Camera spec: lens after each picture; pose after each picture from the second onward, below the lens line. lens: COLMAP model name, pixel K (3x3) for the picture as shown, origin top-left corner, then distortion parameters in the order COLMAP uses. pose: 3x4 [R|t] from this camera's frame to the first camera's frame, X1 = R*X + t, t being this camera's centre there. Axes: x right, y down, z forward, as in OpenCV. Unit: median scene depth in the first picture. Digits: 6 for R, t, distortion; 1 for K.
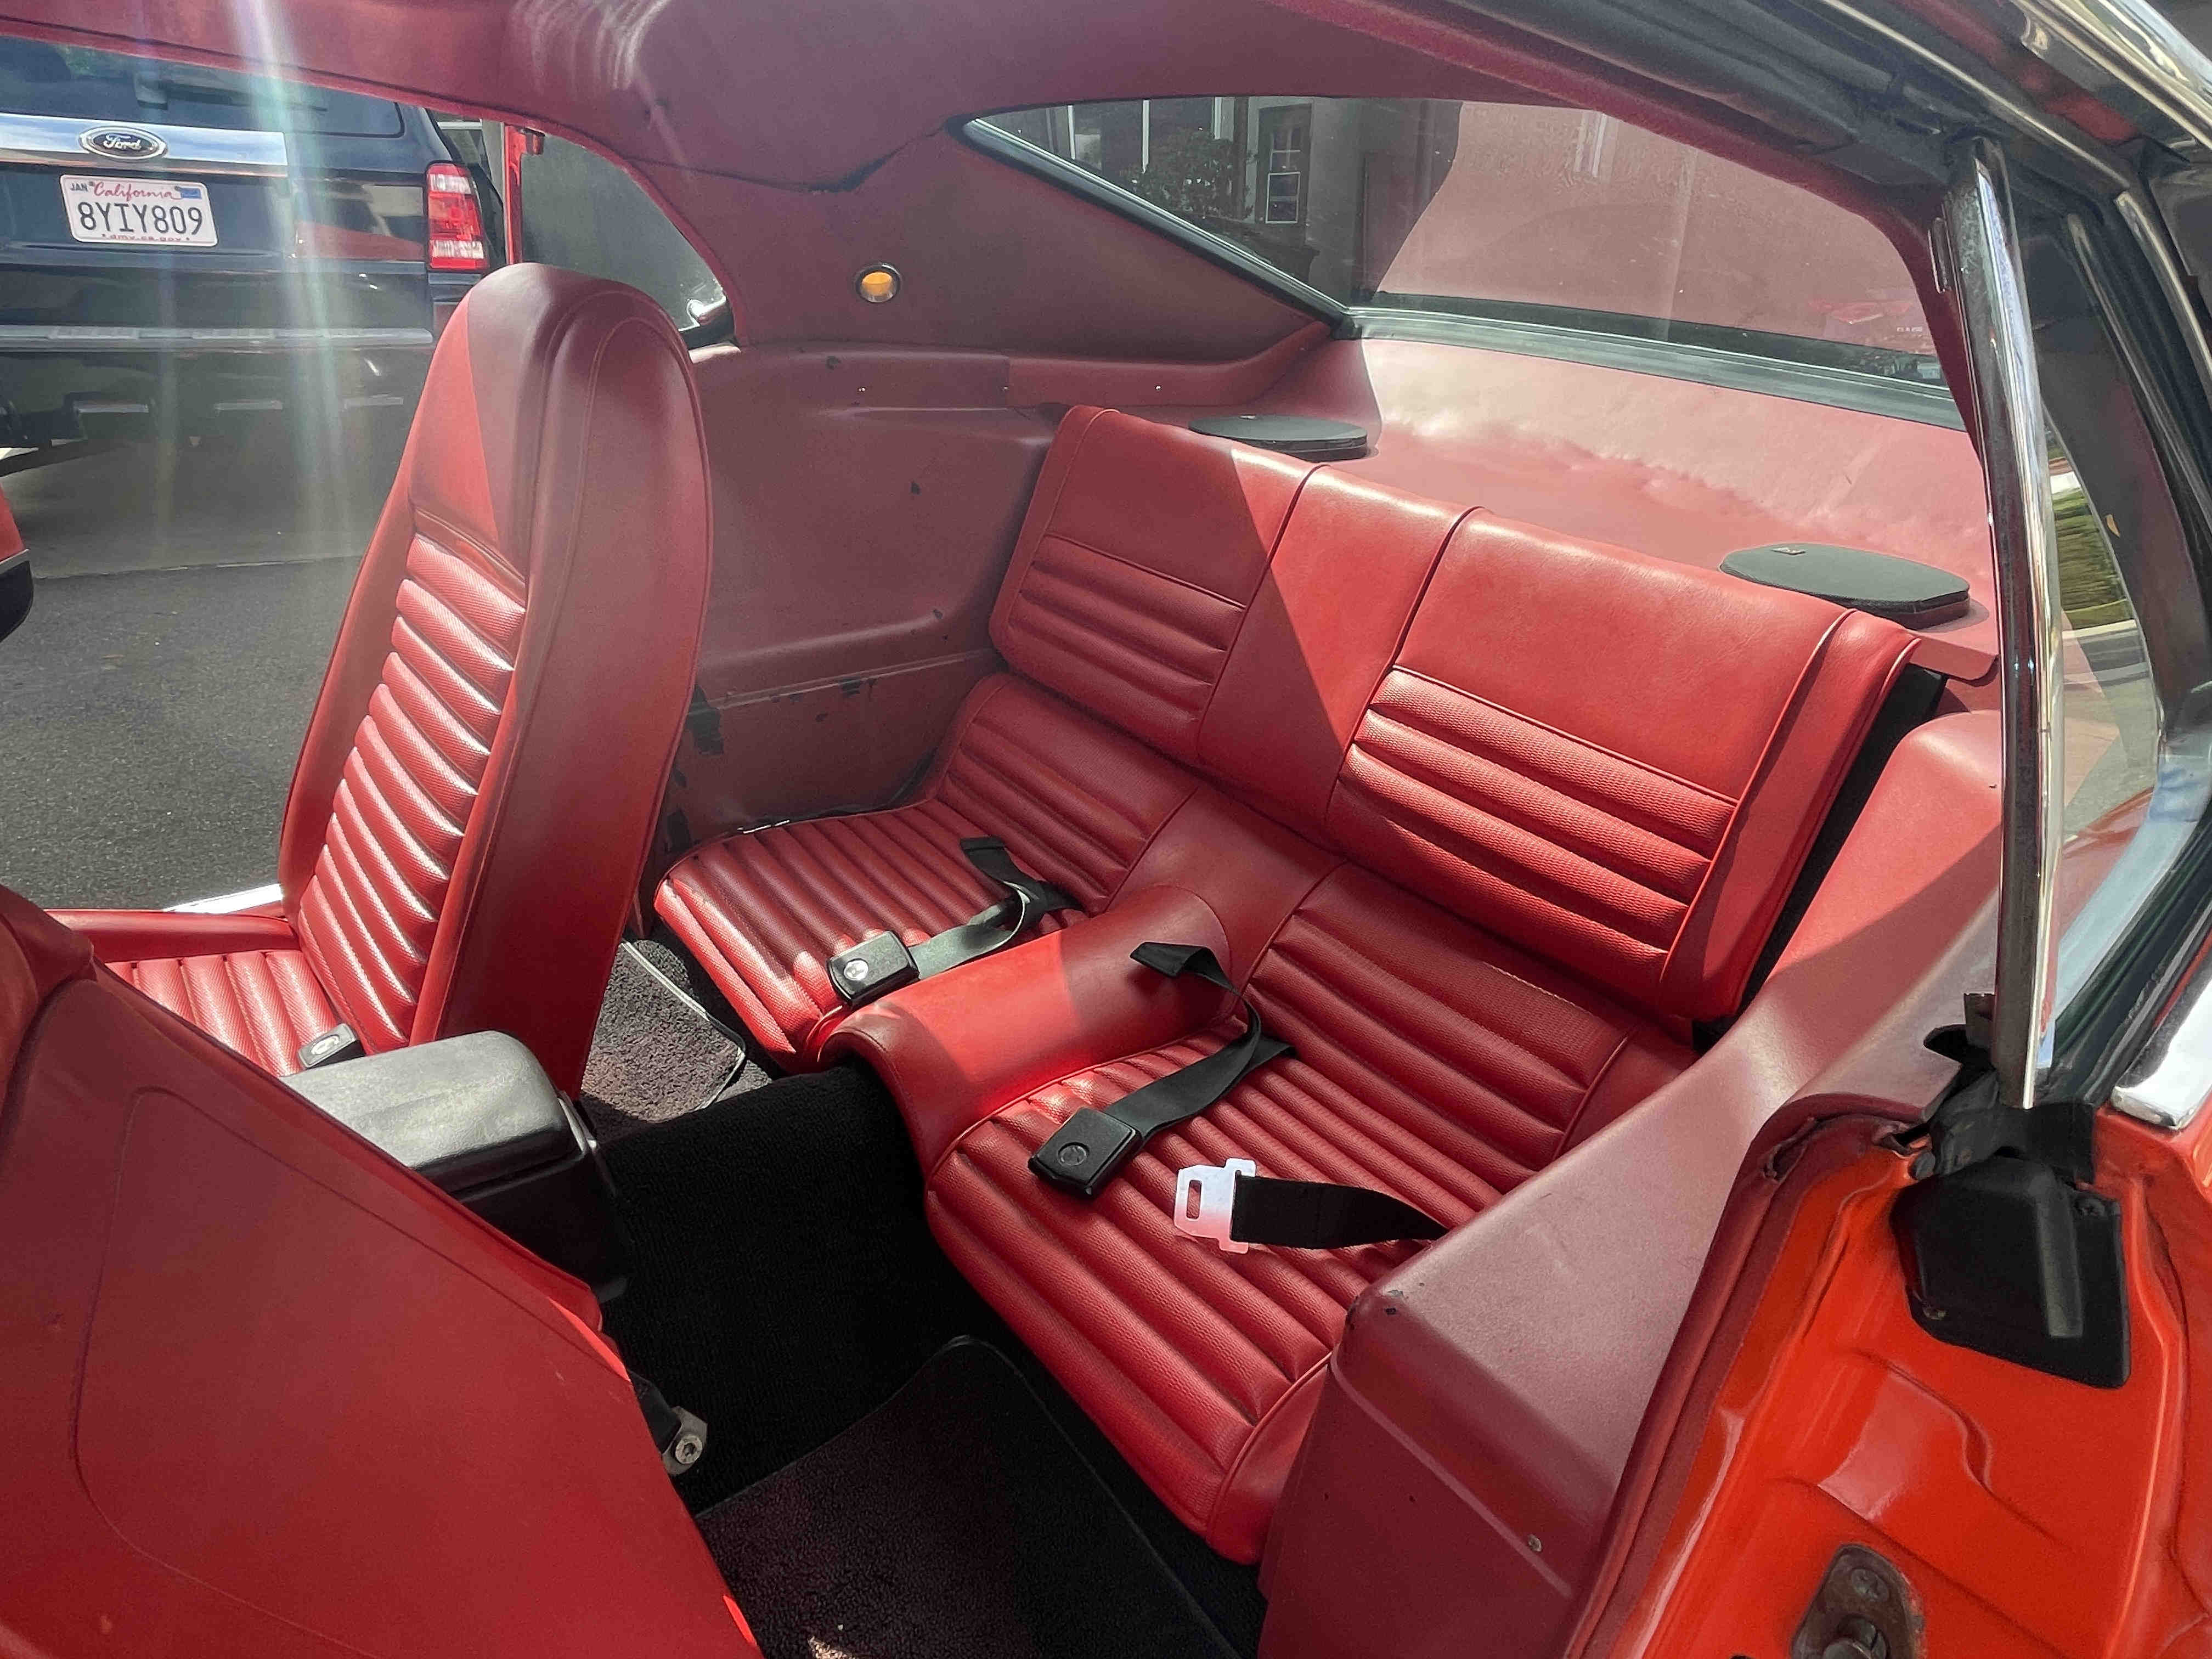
lens RADIAL K [[1288.1, 0, 1103.1], [0, 1288.1, 823.3], [0, 0, 1]] dist [-0.001045, -0.001462]
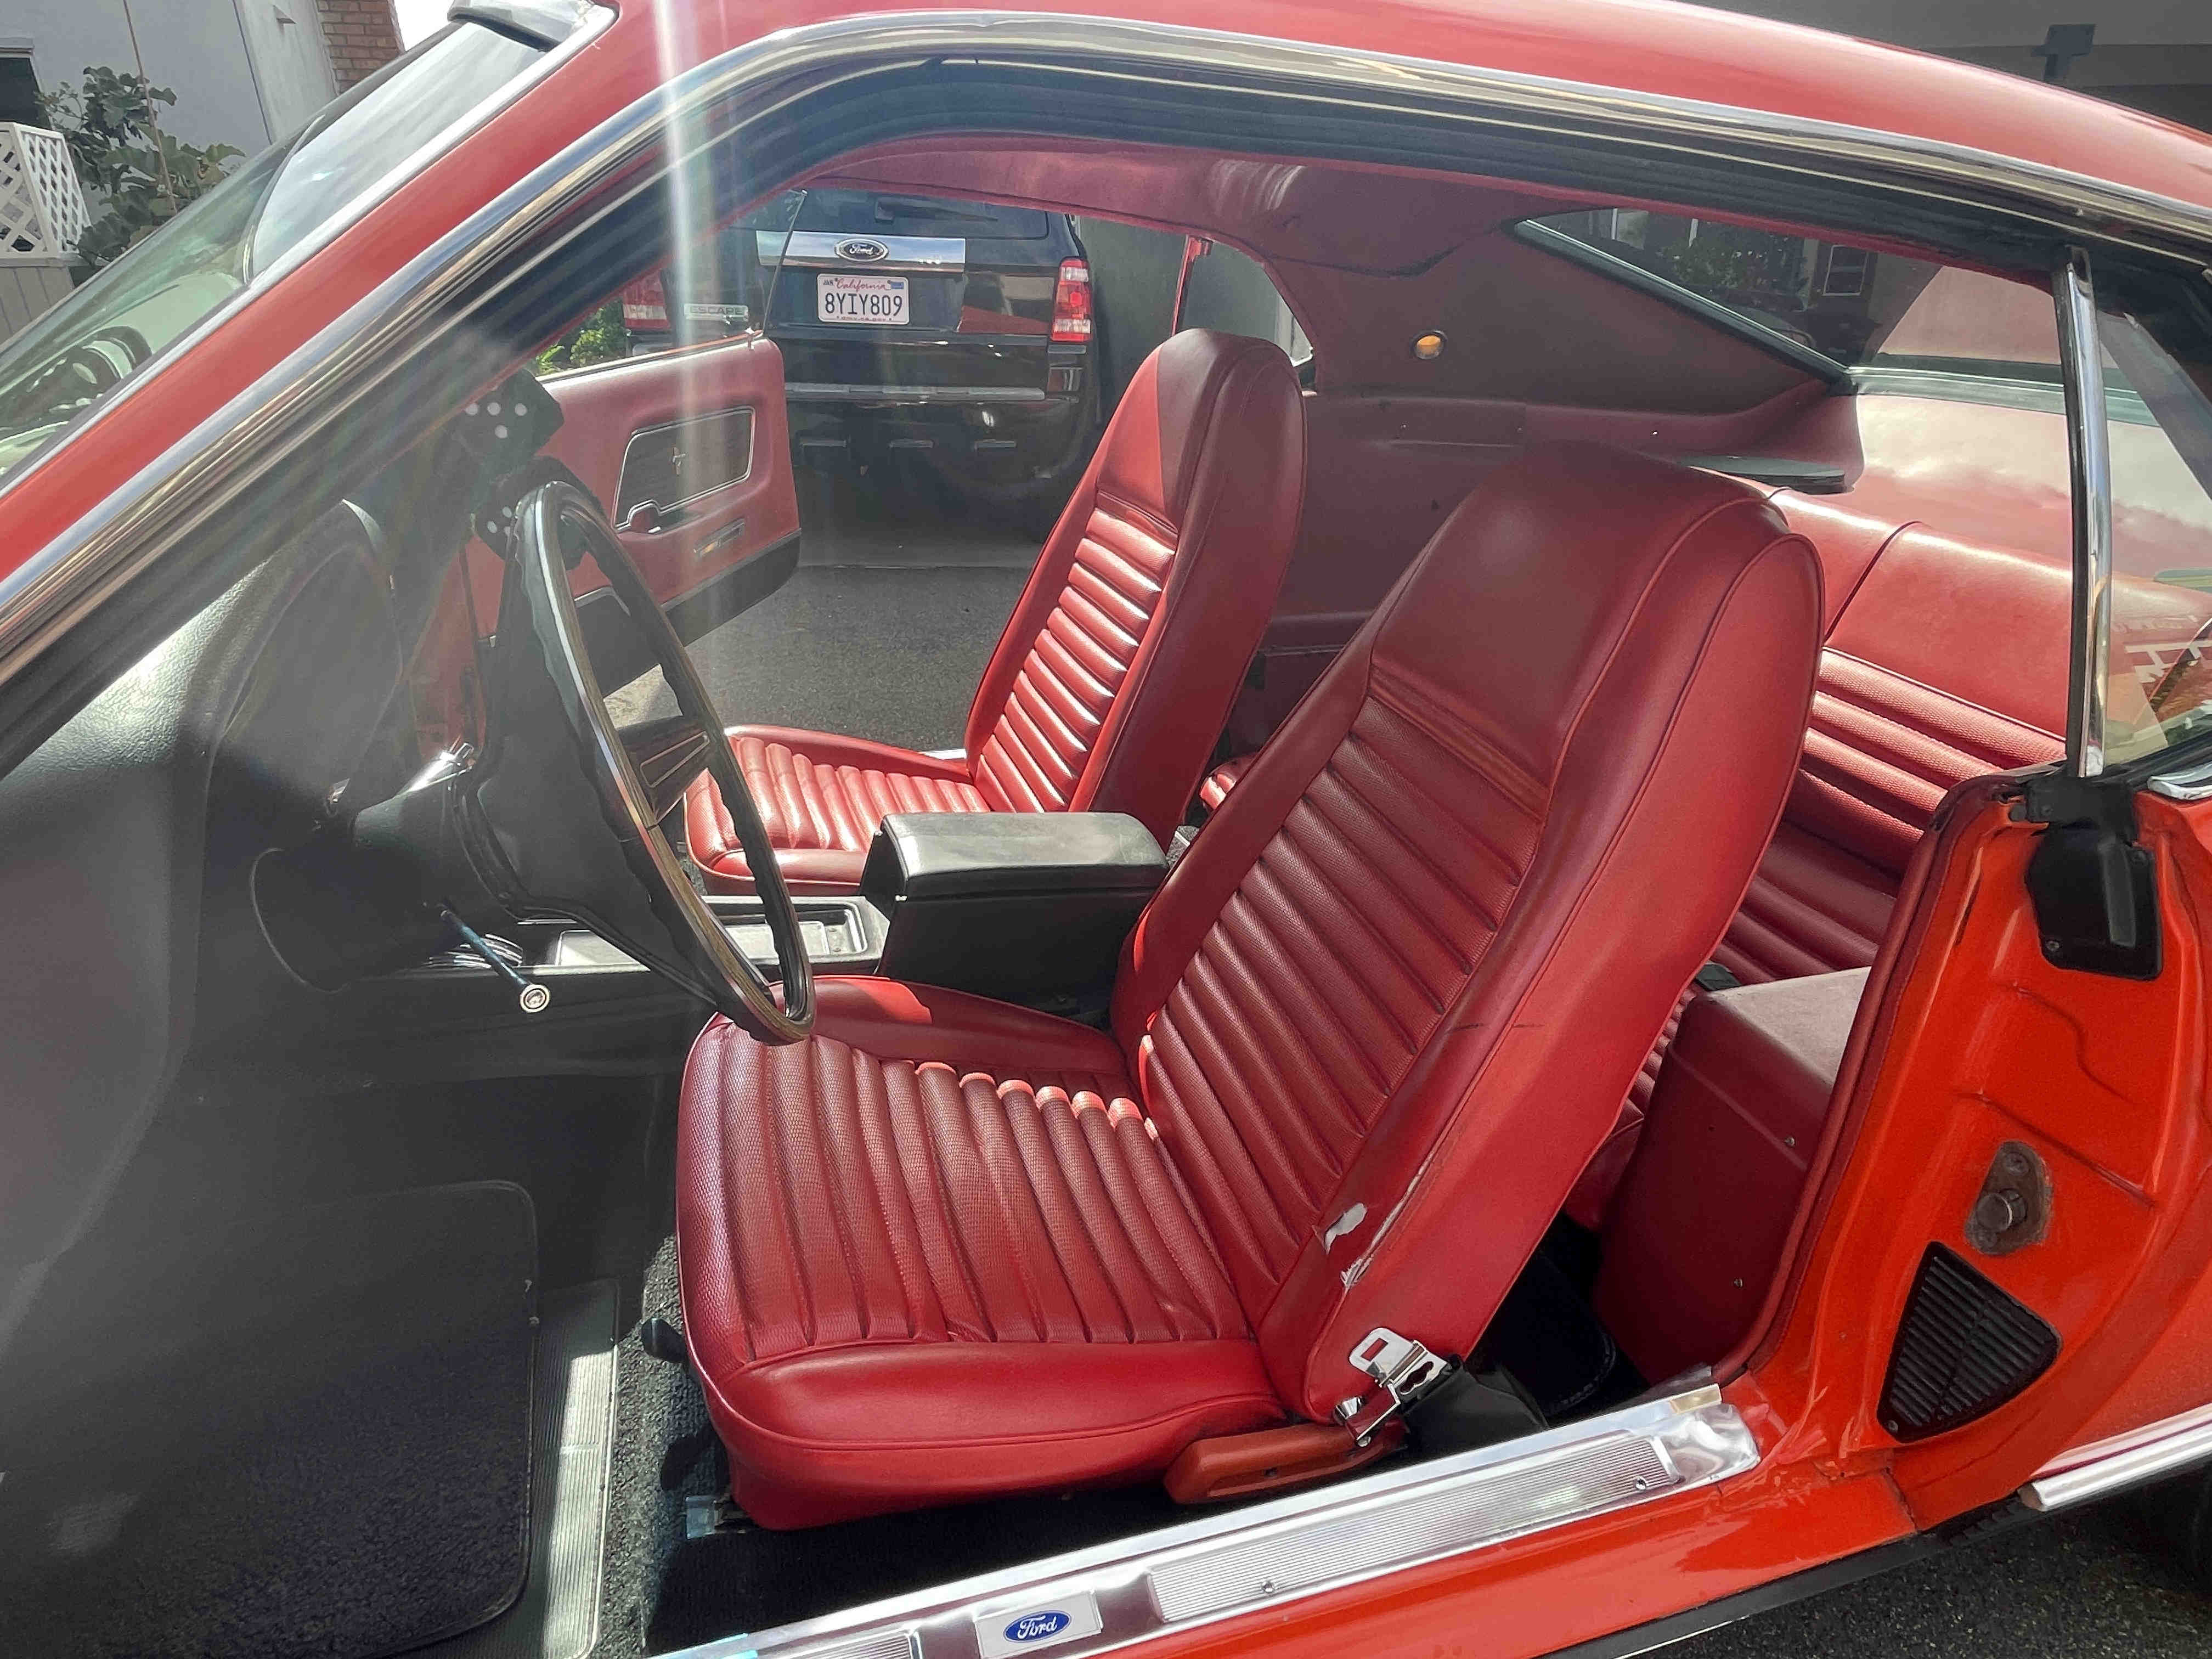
lens RADIAL K [[1288.1, 0, 1101.8], [0, 1288.1, 827.2], [0, 0, 1]] dist [-0.001045, -0.001462]
pose [[0.932247, 0.123508, -0.340091, 0.018228], [-0.139798, 0.989896, -0.023717, 0.128764], [0.333725, 0.069654, 0.940094, -0.274550]]
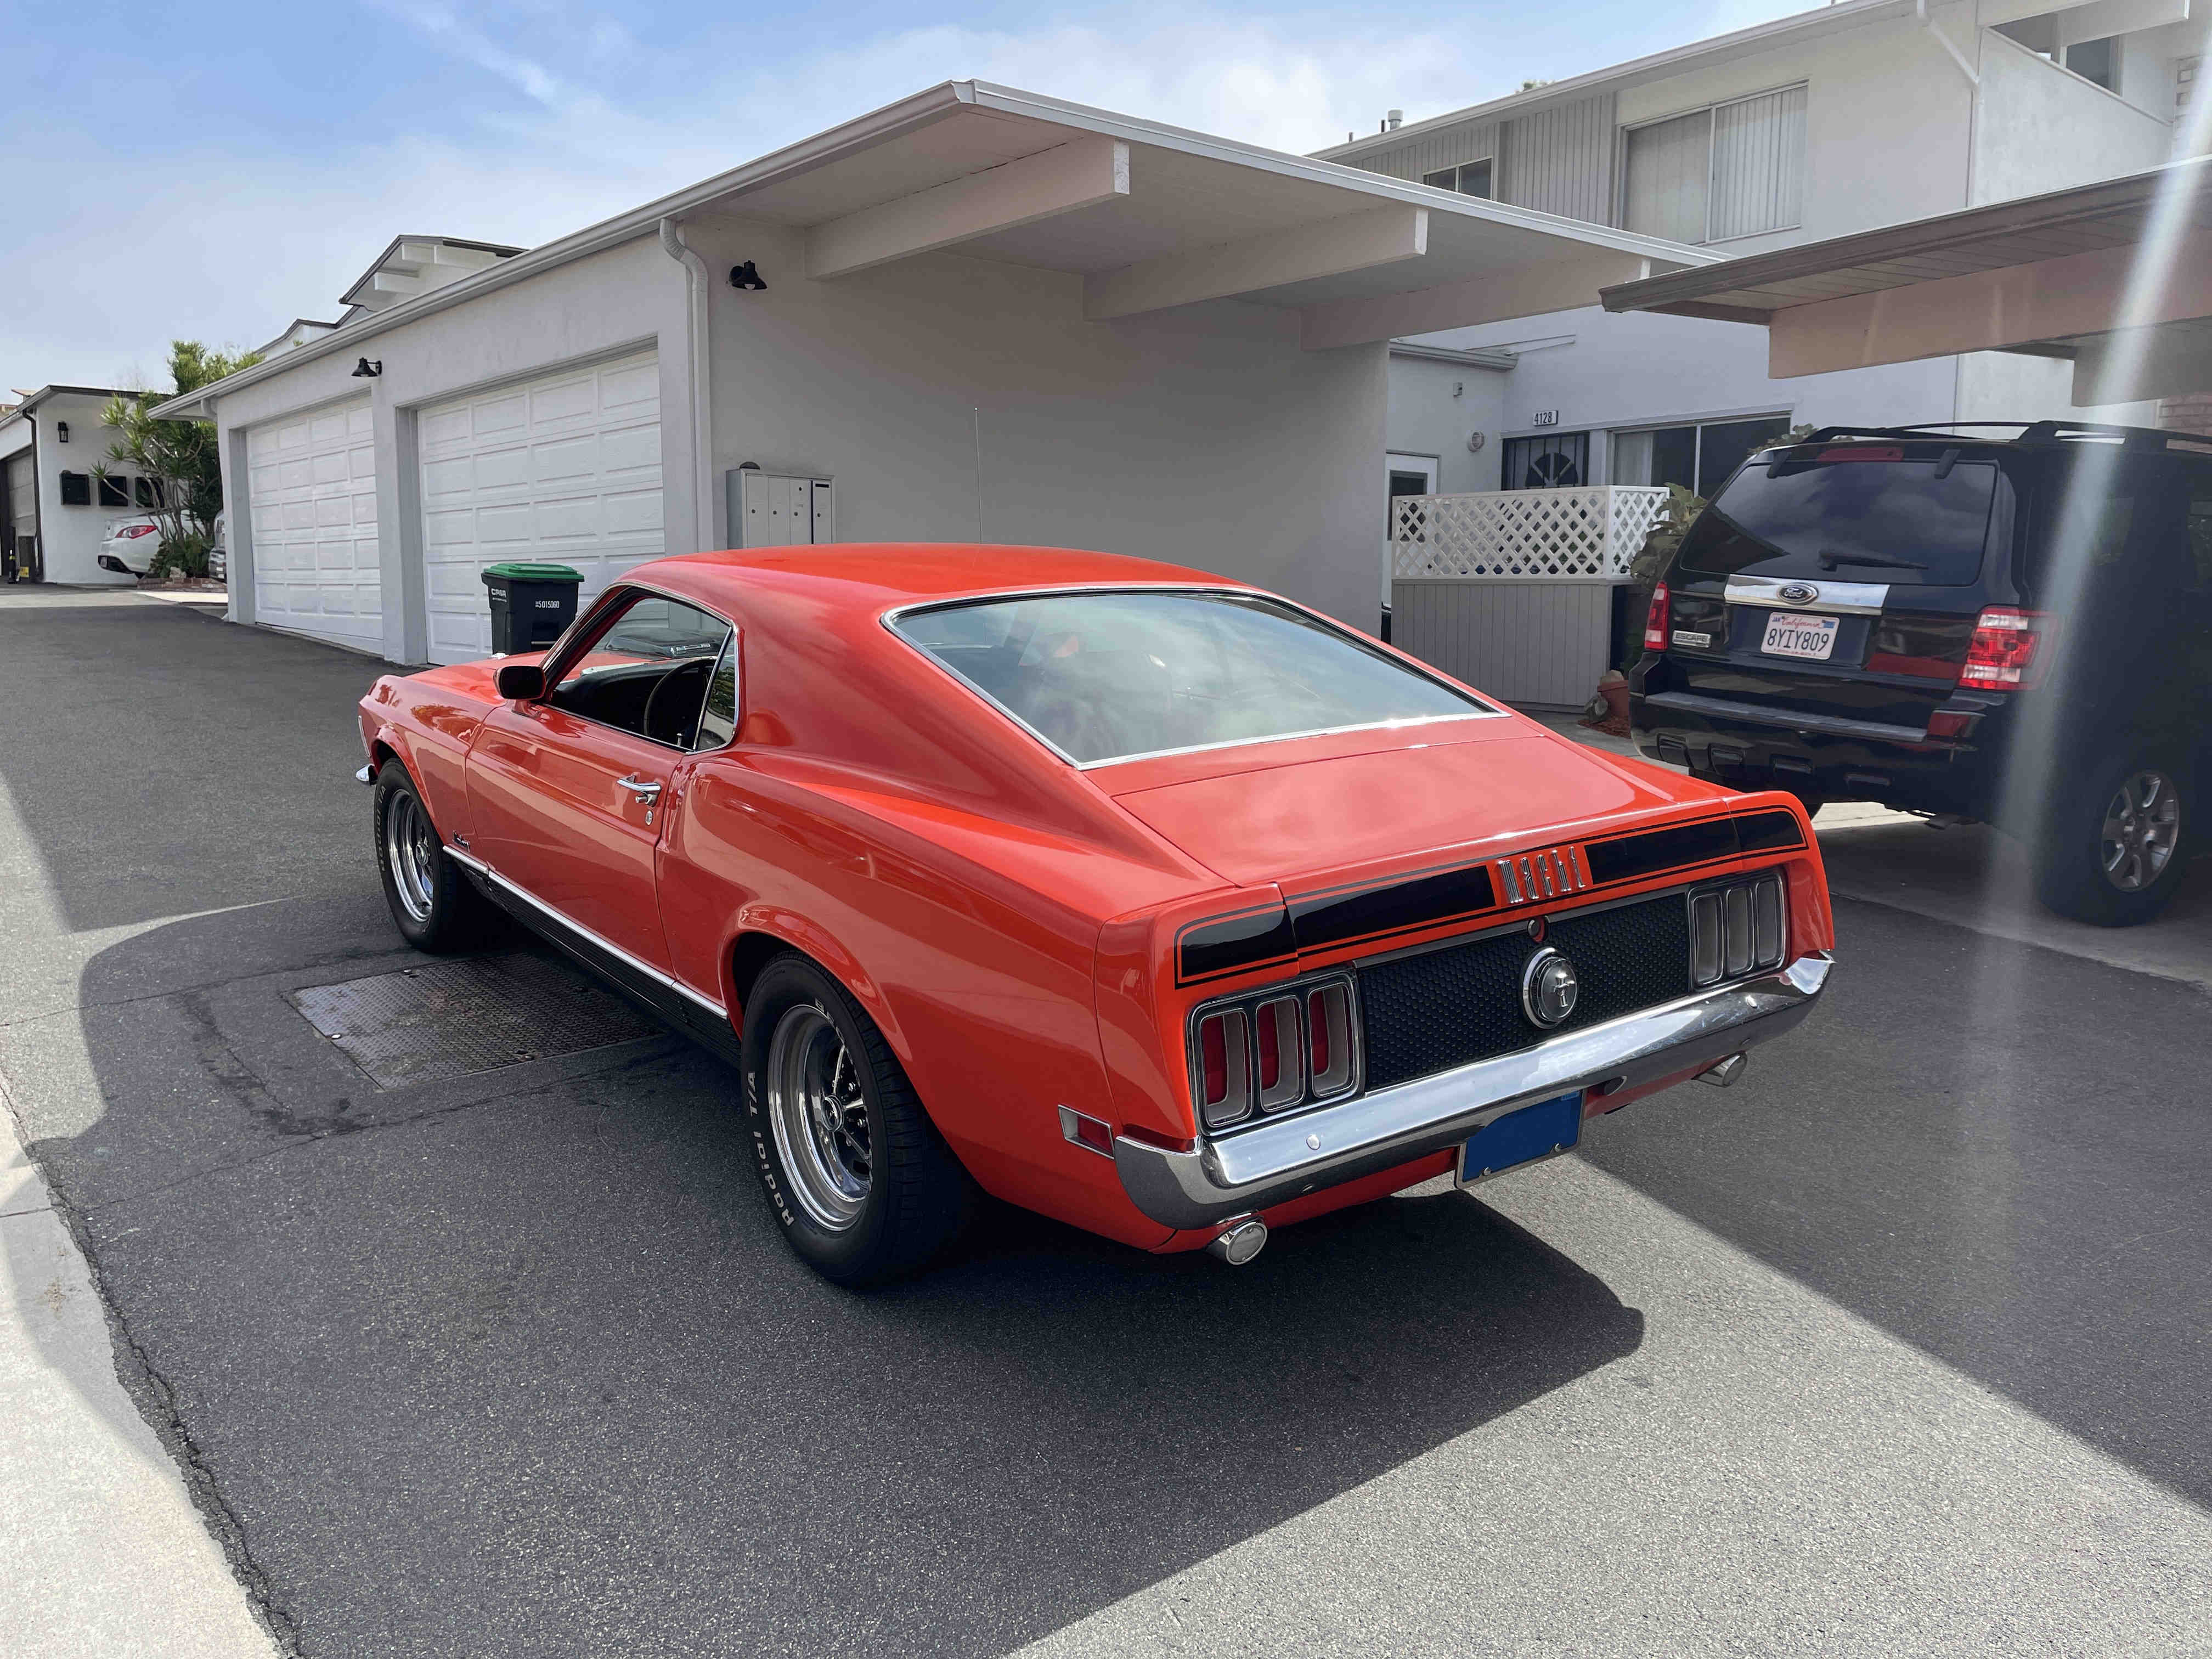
lens RADIAL K [[1705.5, 0, 1108.4], [0, 1705.5, 824.8], [0, 0, 1]] dist [-0.006241, -0.002862]
pose [[-0.016172, 0.130347, -0.991337, 2.241994], [-0.446233, 0.886310, 0.123817, -0.343900], [0.894771, 0.444369, 0.043831, 0.613619]]
